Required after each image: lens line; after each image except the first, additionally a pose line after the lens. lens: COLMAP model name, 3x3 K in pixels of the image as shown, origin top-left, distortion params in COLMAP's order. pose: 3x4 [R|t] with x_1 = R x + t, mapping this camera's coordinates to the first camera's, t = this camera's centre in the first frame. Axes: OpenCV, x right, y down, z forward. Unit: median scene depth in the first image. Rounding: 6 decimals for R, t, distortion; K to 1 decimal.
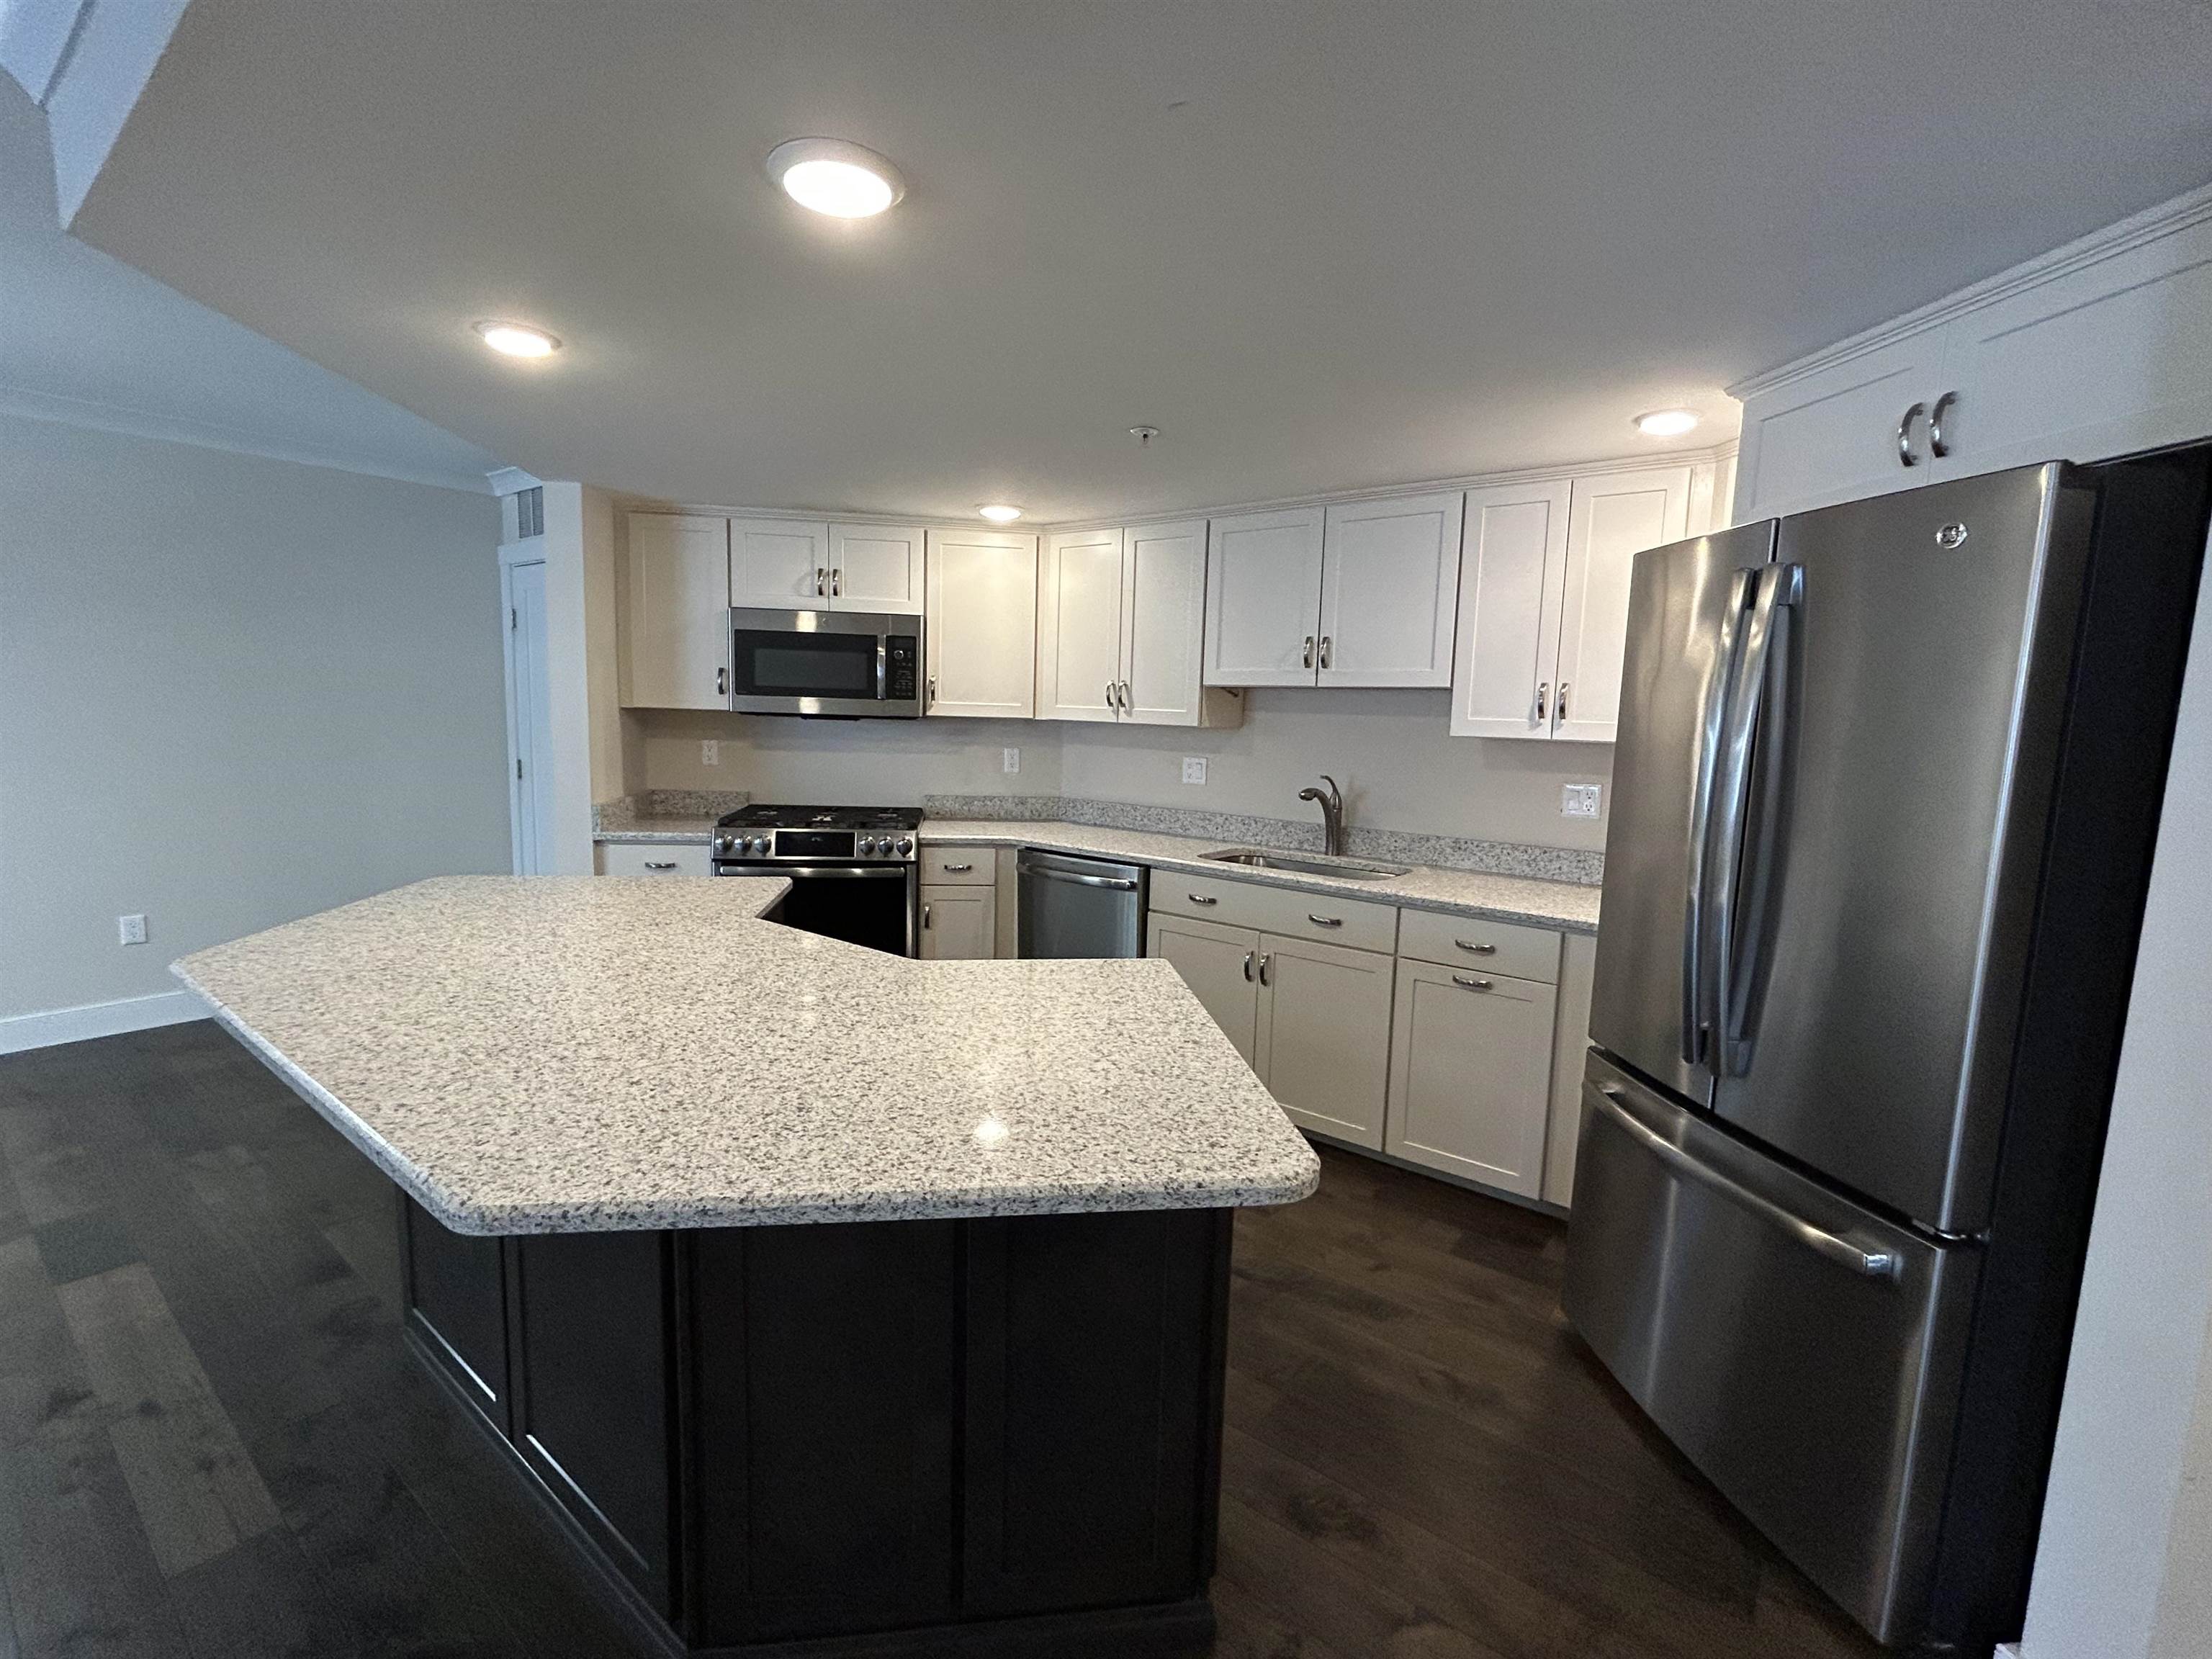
lens RADIAL K [[974.9, 0, 1106.0], [0, 974.9, 829.5], [0, 0, 1]] dist [-0.000057, -0.000234]
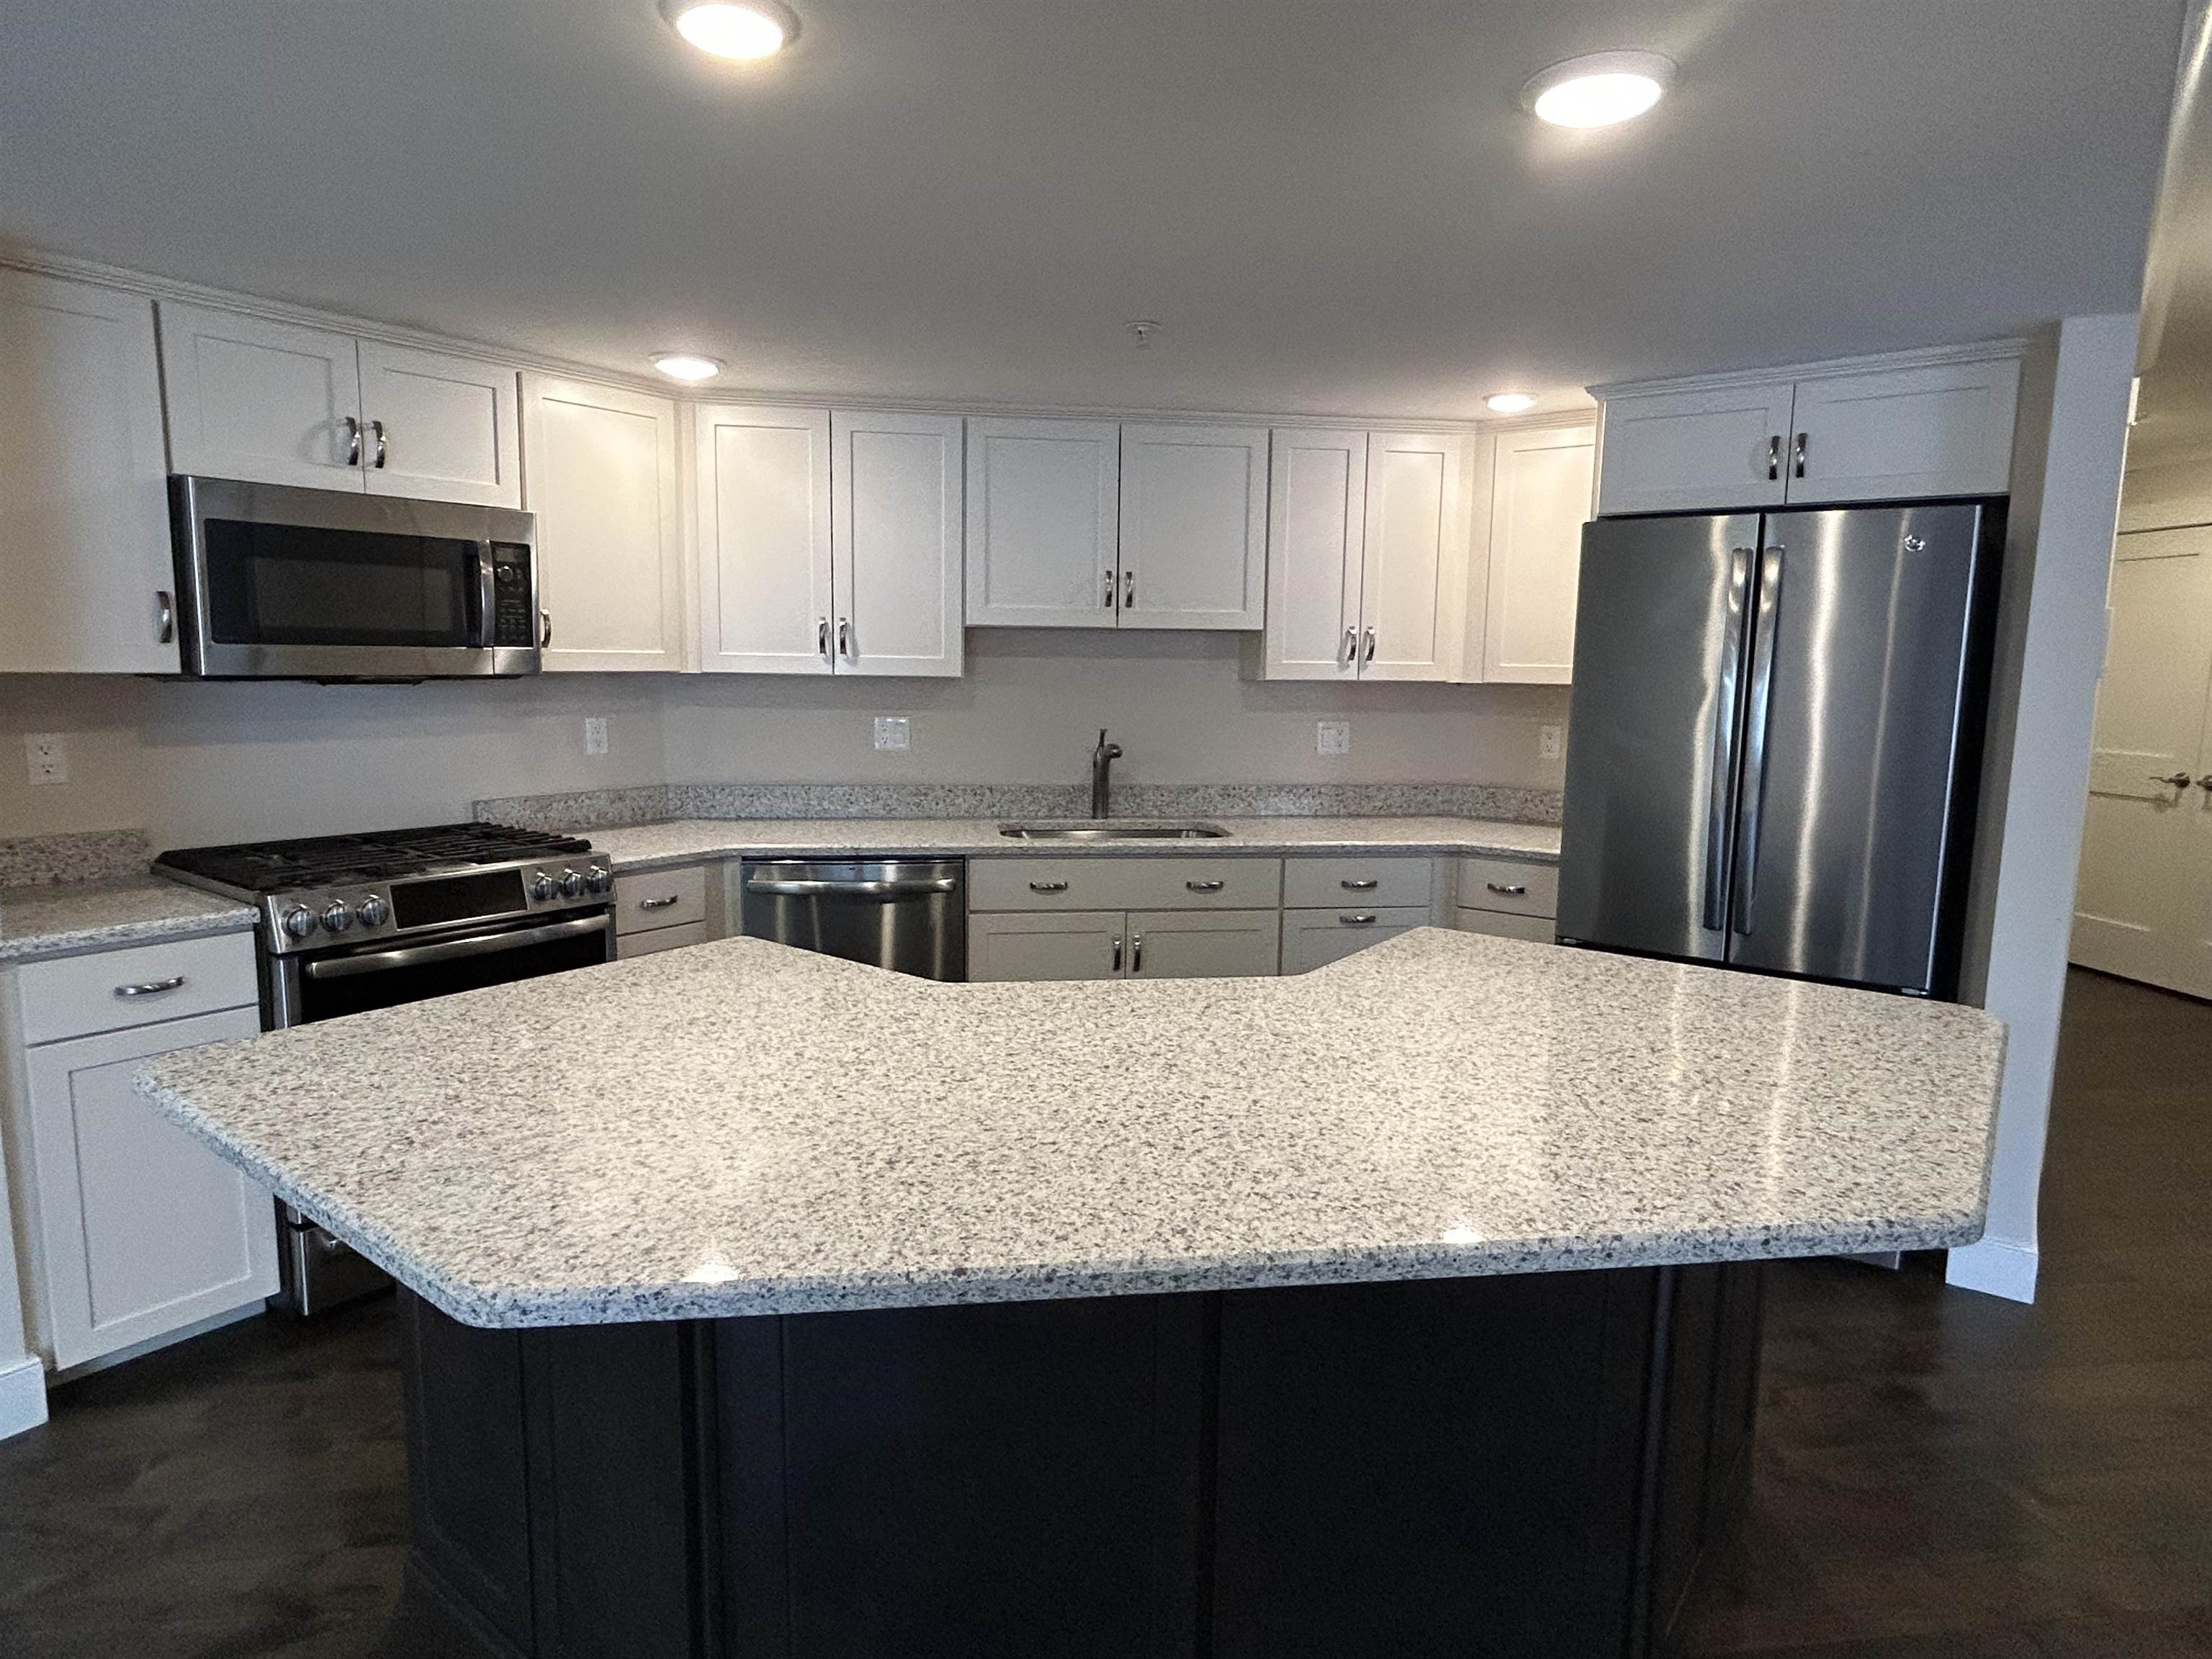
lens RADIAL K [[1252.6, 0, 1106.0], [0, 1252.6, 829.5], [0, 0, 1]] dist [-0.001477, -0.001051]
pose [[0.701406, -0.117264, 0.703050, -0.543459], [0.094989, 0.992954, 0.070851, -0.041997], [-0.706404, 0.017087, 0.707602, 0.188591]]
